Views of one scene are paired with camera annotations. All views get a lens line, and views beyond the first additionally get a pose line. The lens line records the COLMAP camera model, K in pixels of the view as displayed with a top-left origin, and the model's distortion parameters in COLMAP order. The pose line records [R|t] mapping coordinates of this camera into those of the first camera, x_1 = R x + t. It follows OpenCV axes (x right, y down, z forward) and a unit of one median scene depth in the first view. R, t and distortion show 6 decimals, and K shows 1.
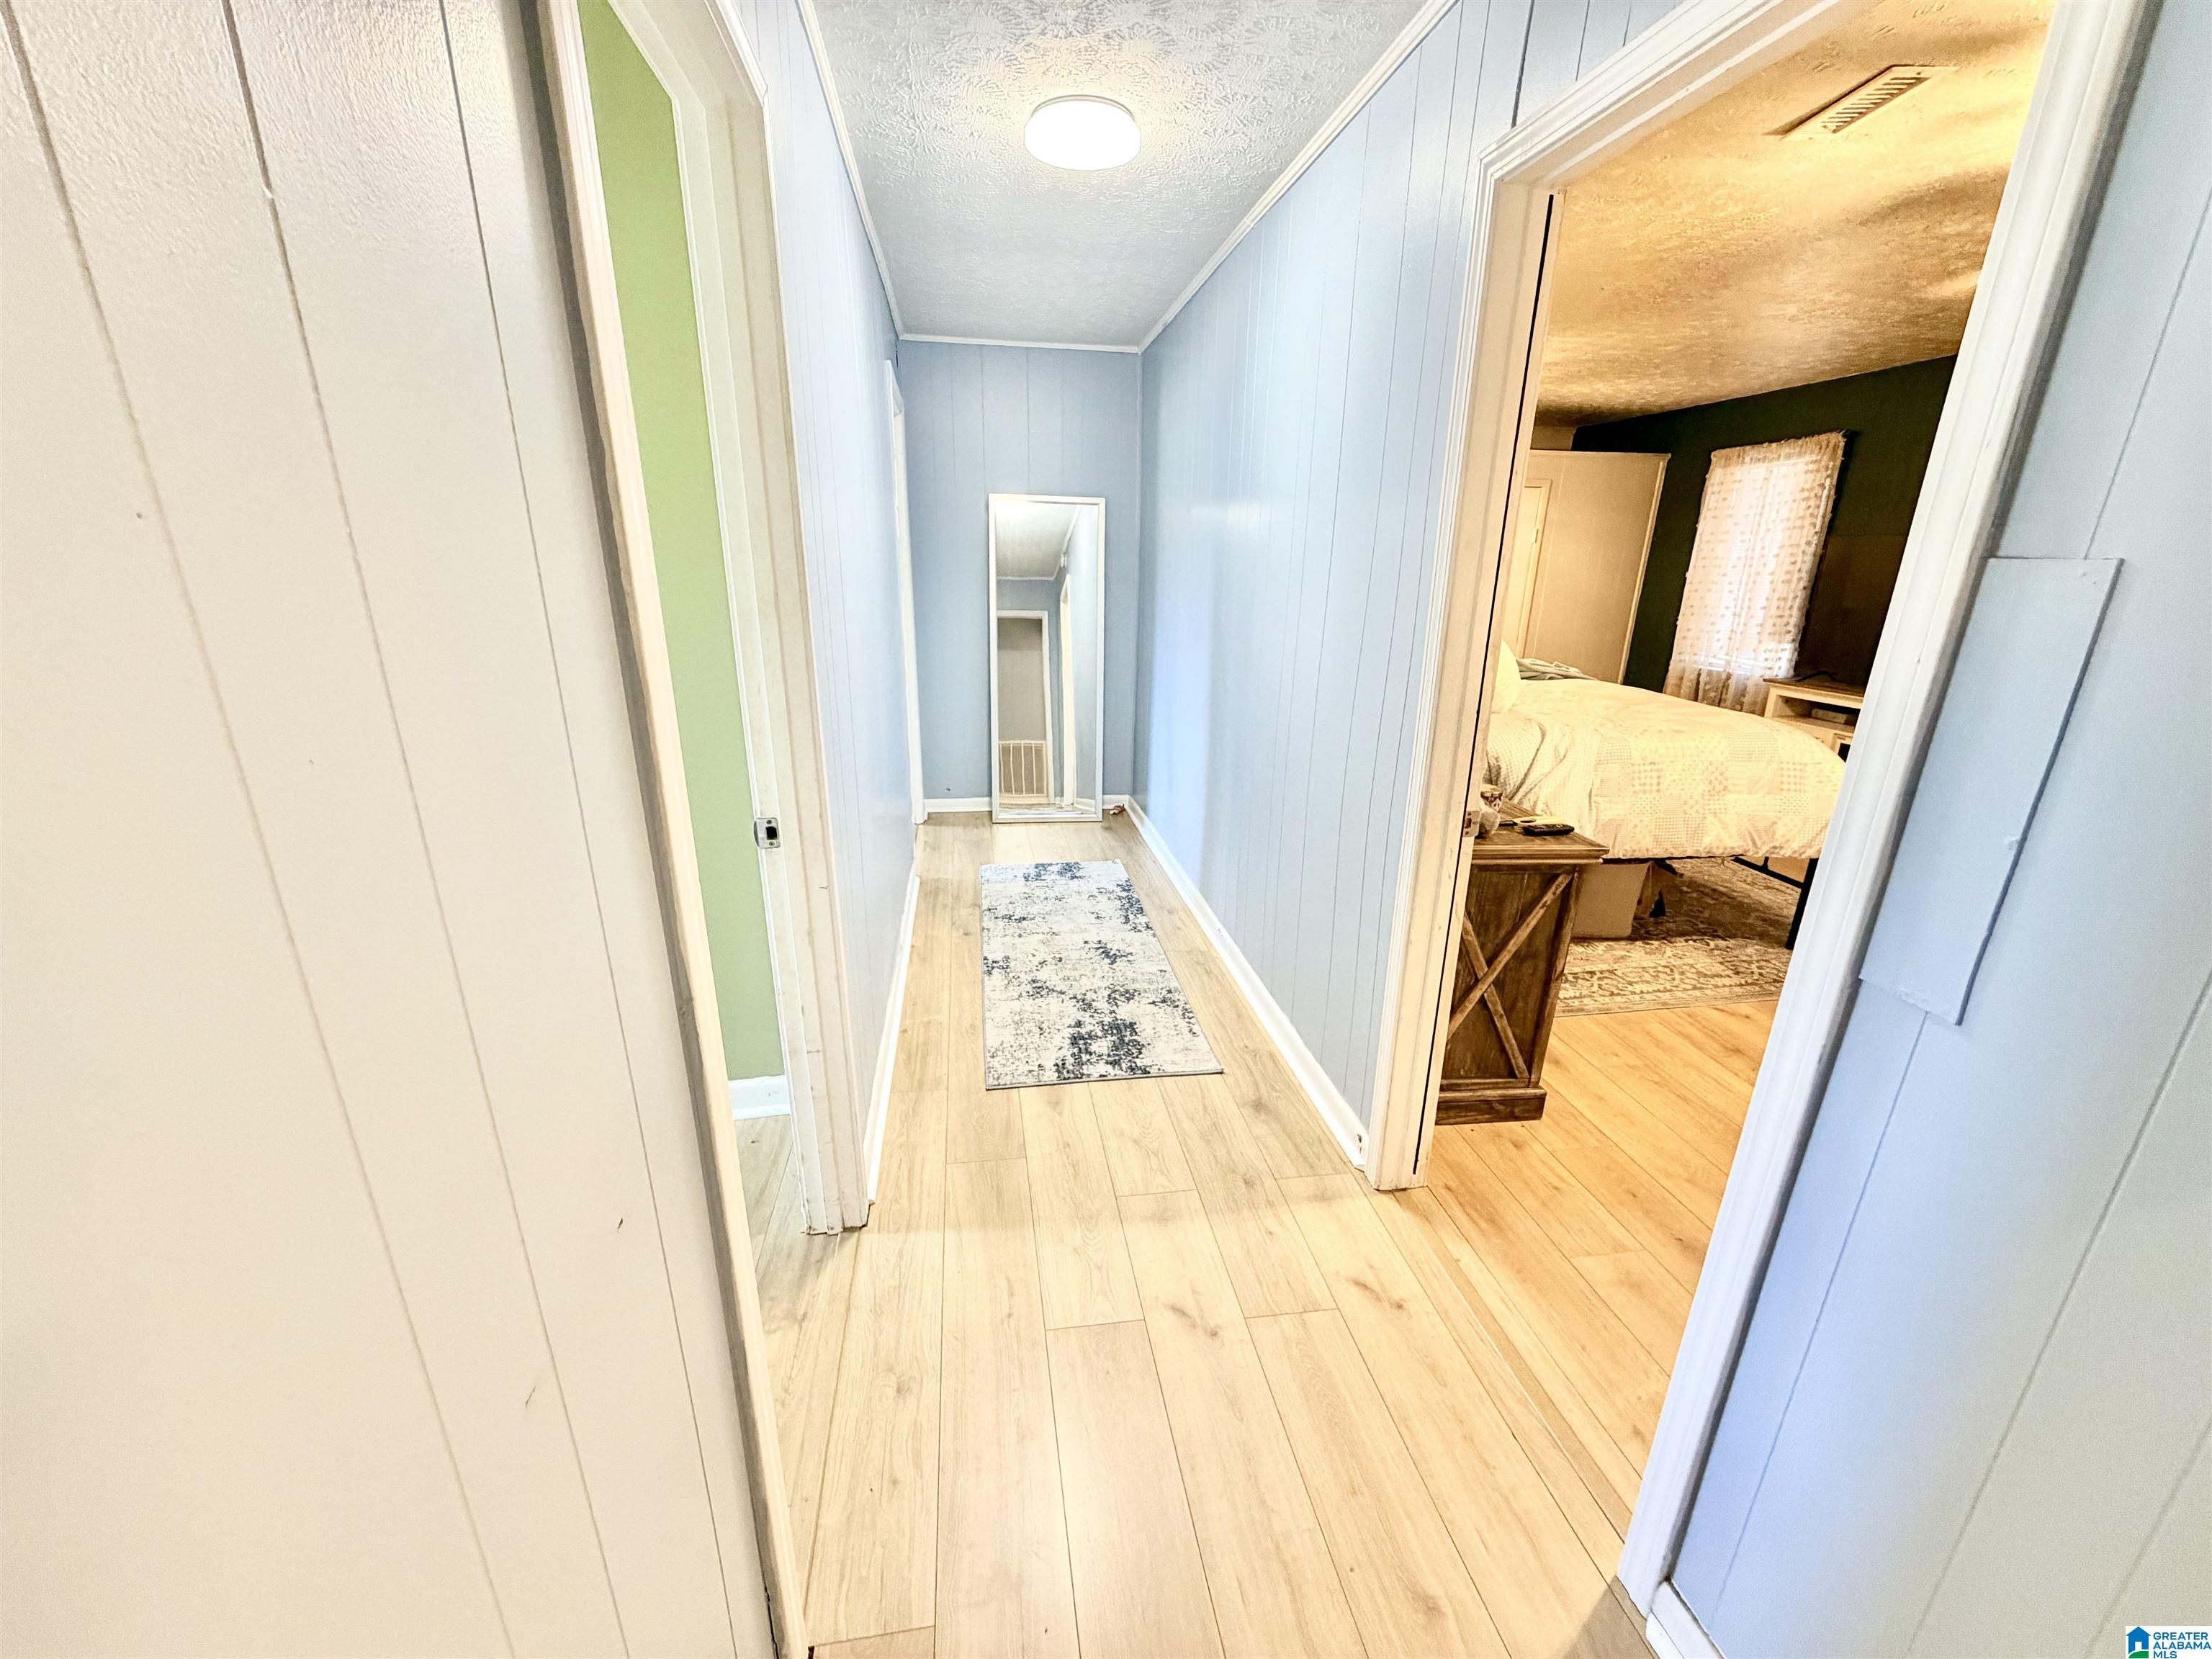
lens RADIAL K [[882.1, 0, 1105.9], [0, 882.1, 827.3], [0, 0, 1]] dist [0.003099, 0.000204]
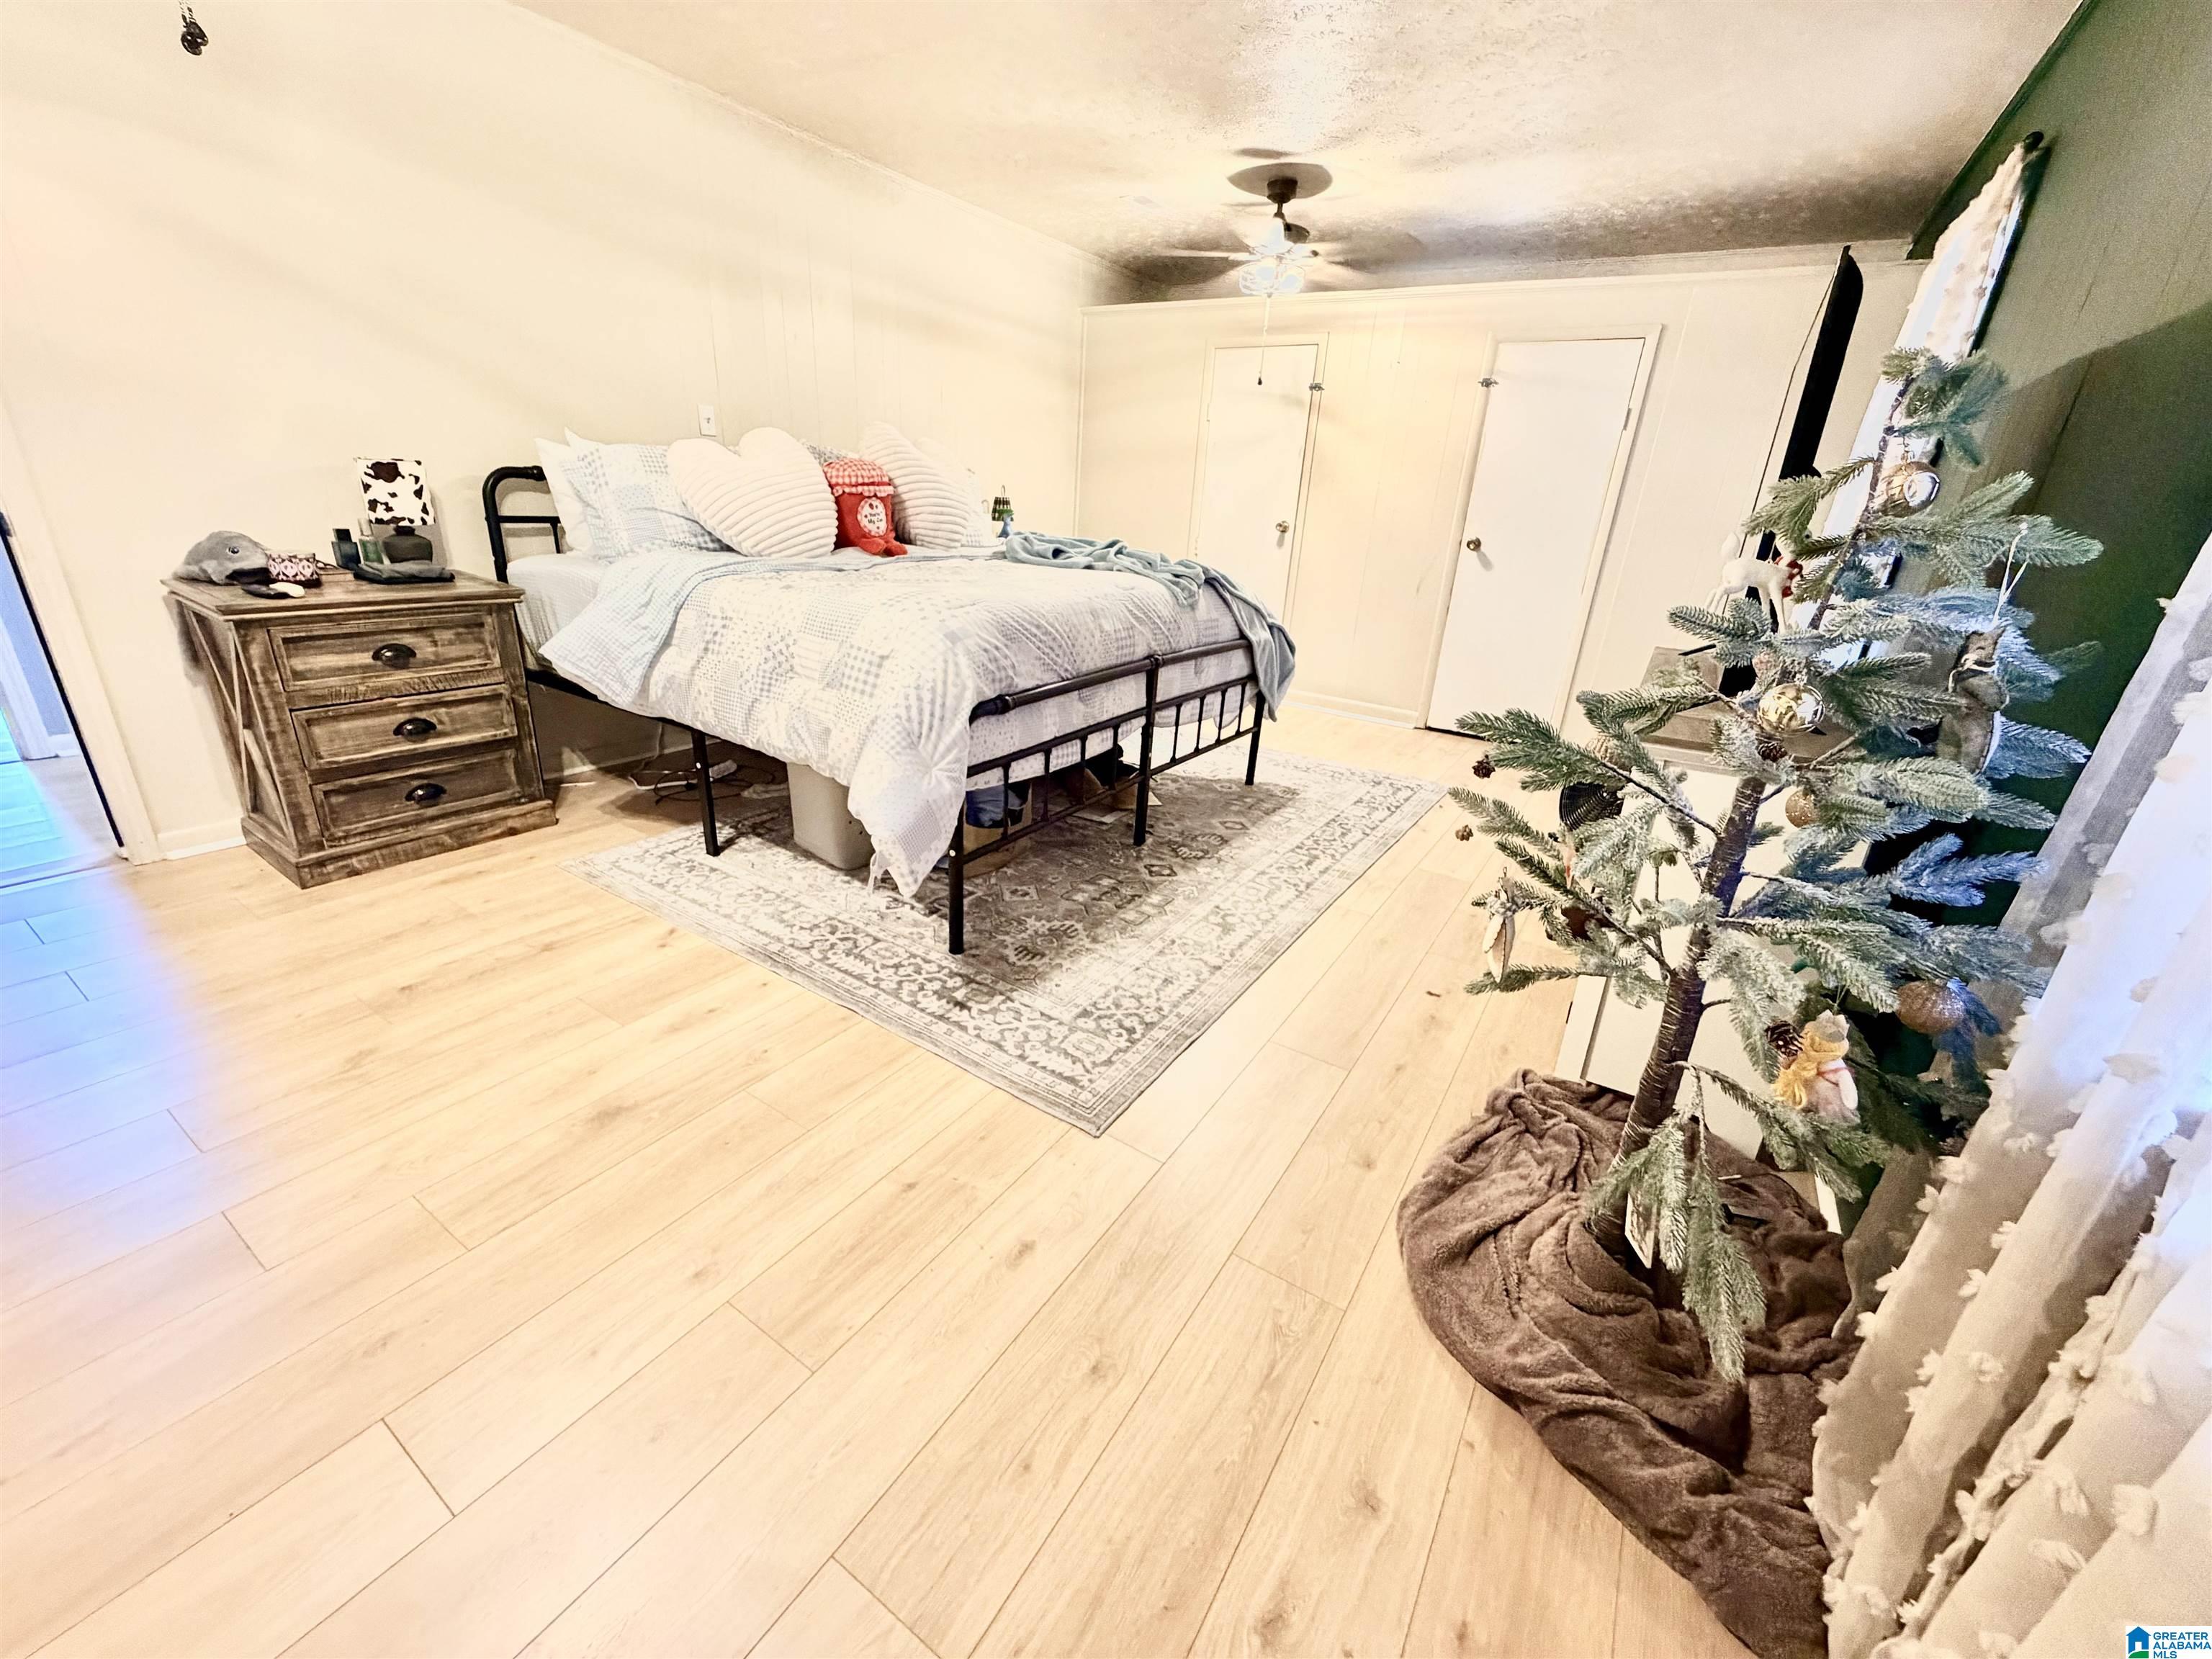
lens RADIAL K [[882.1, 0, 1100.8], [0, 882.1, 830.8], [0, 0, 1]] dist [0.003099, 0.000204]
pose [[0.744271, 0.269712, -0.610997, 1.238588], [-0.245064, 0.961307, 0.125830, -0.062680], [0.621293, 0.056082, 0.781569, 0.533513]]
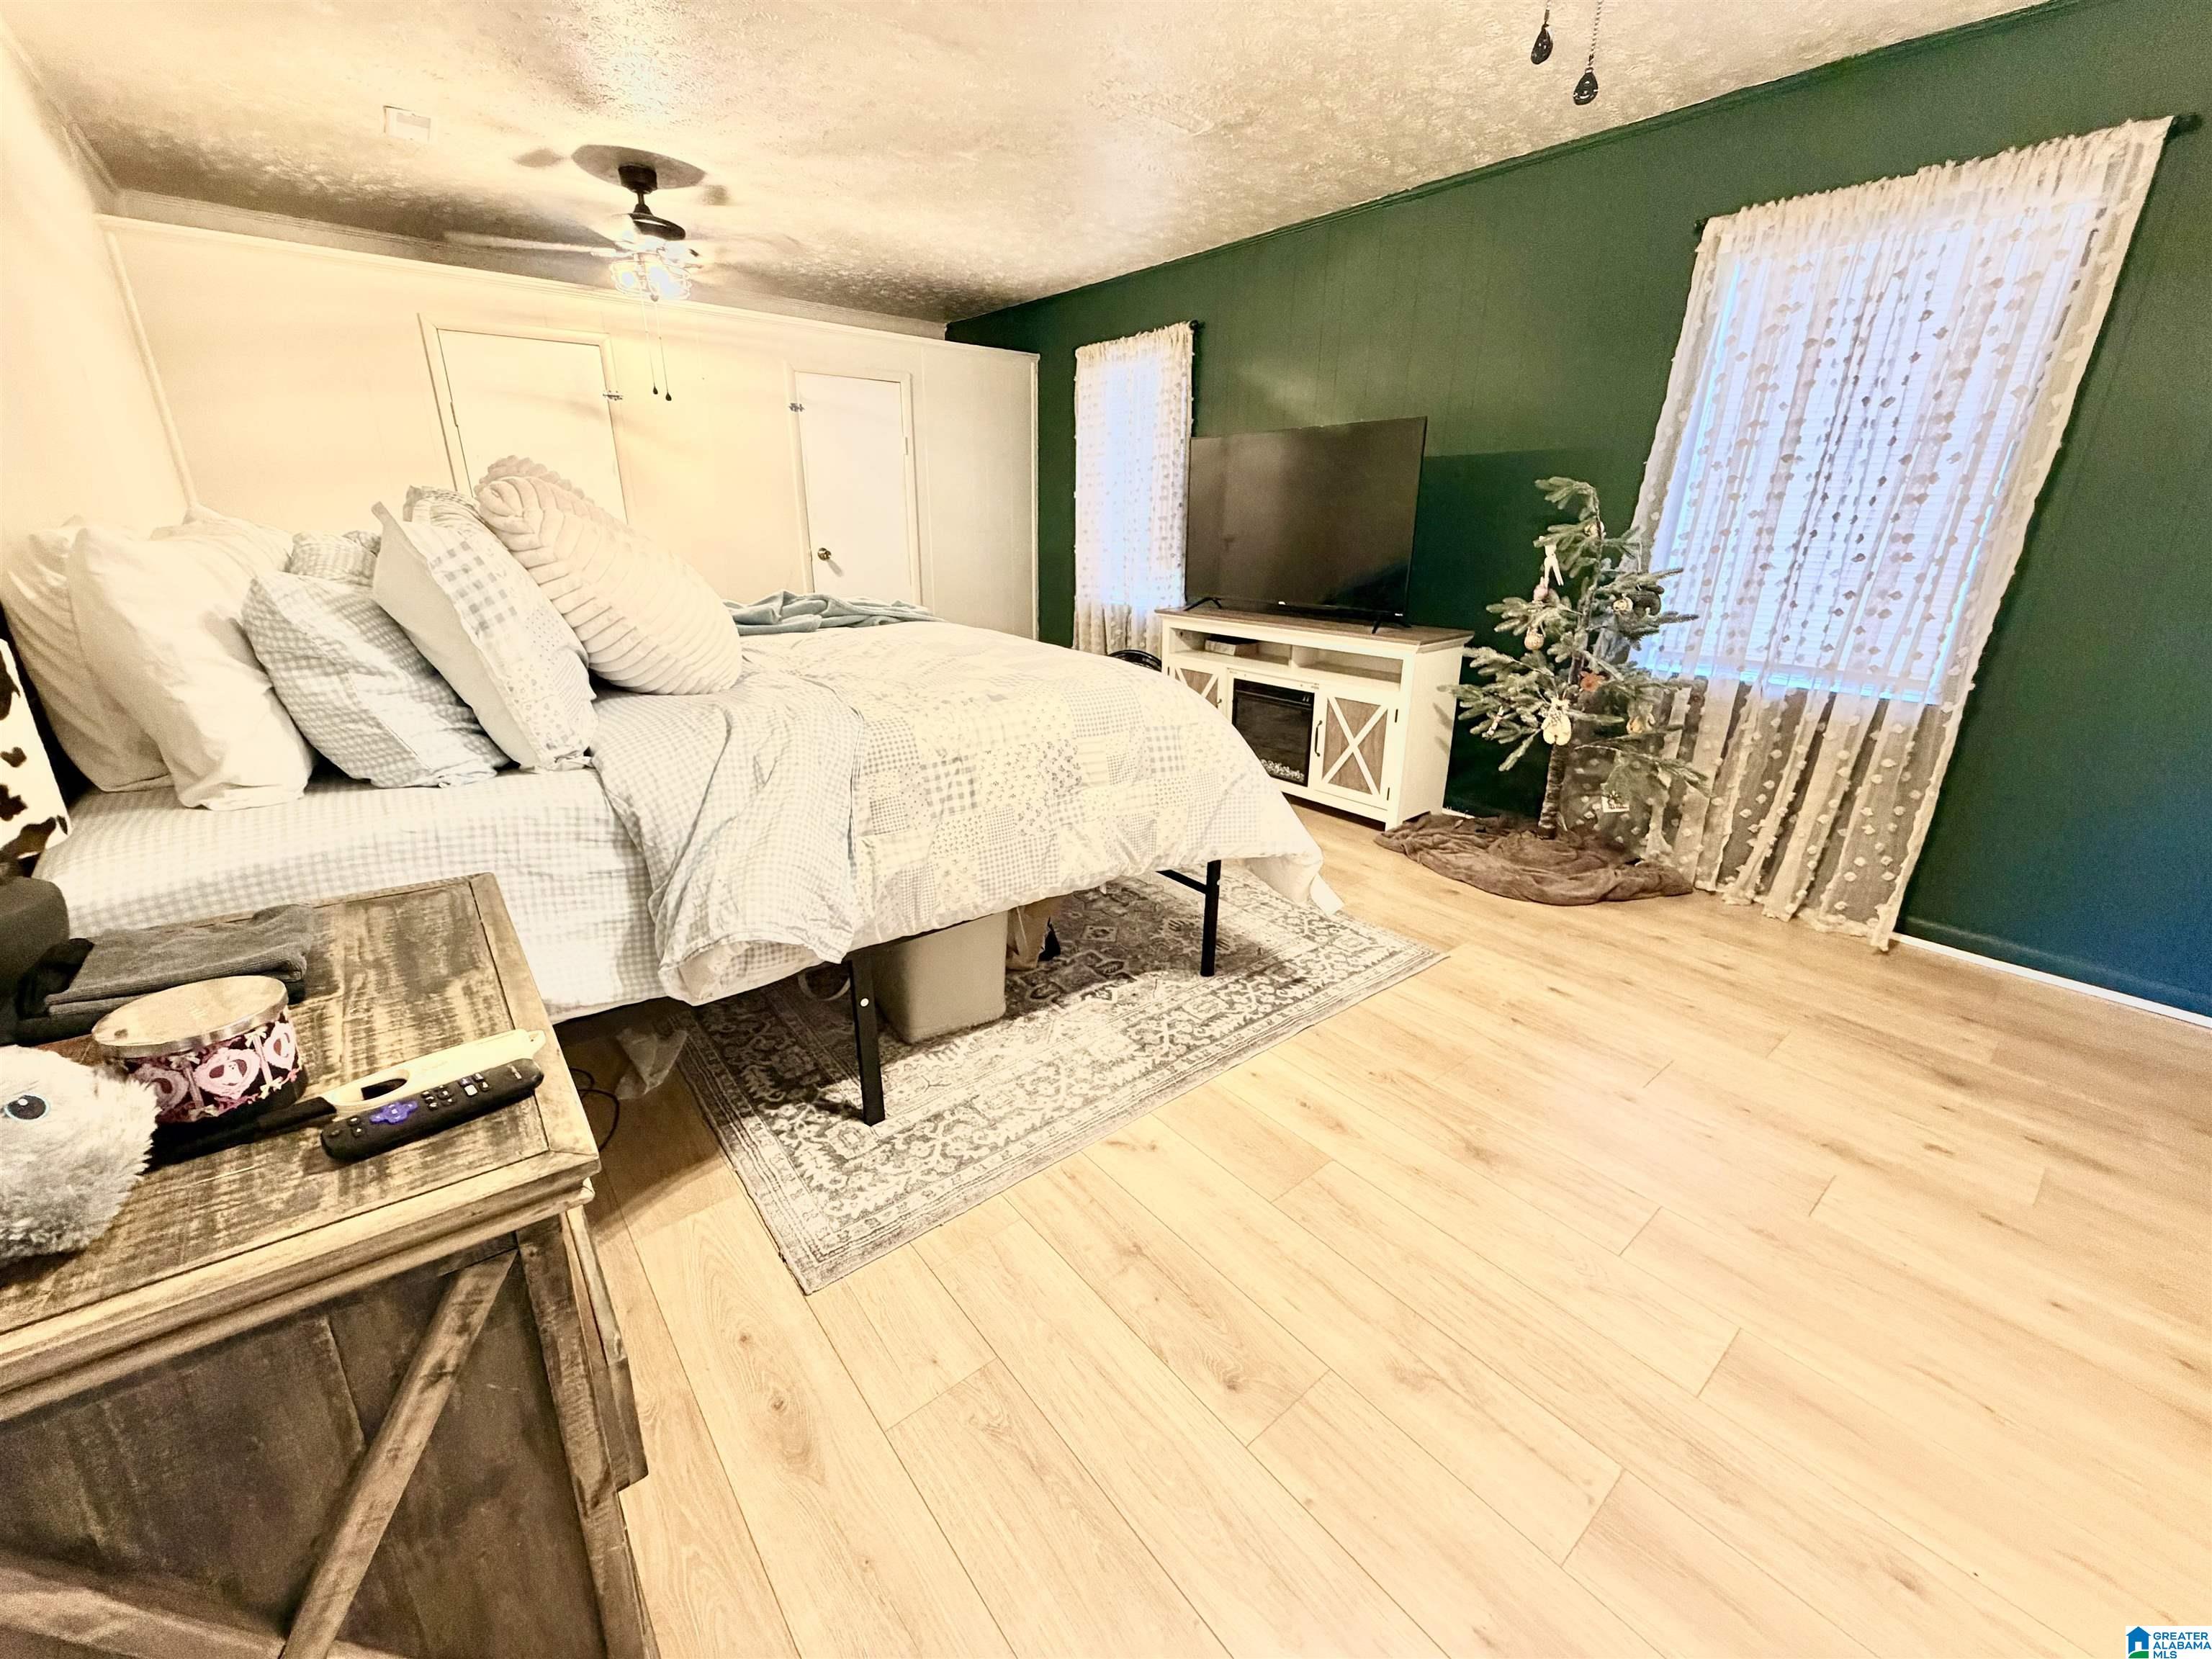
lens RADIAL K [[882.1, 0, 1105.5], [0, 882.1, 829.3], [0, 0, 1]] dist [0.003099, 0.000204]
pose [[0.859794, -0.172451, 0.480640, 0.370389], [0.150253, 0.985018, 0.084640, -0.054610], [-0.488035, -0.000556, 0.872824, 0.401028]]
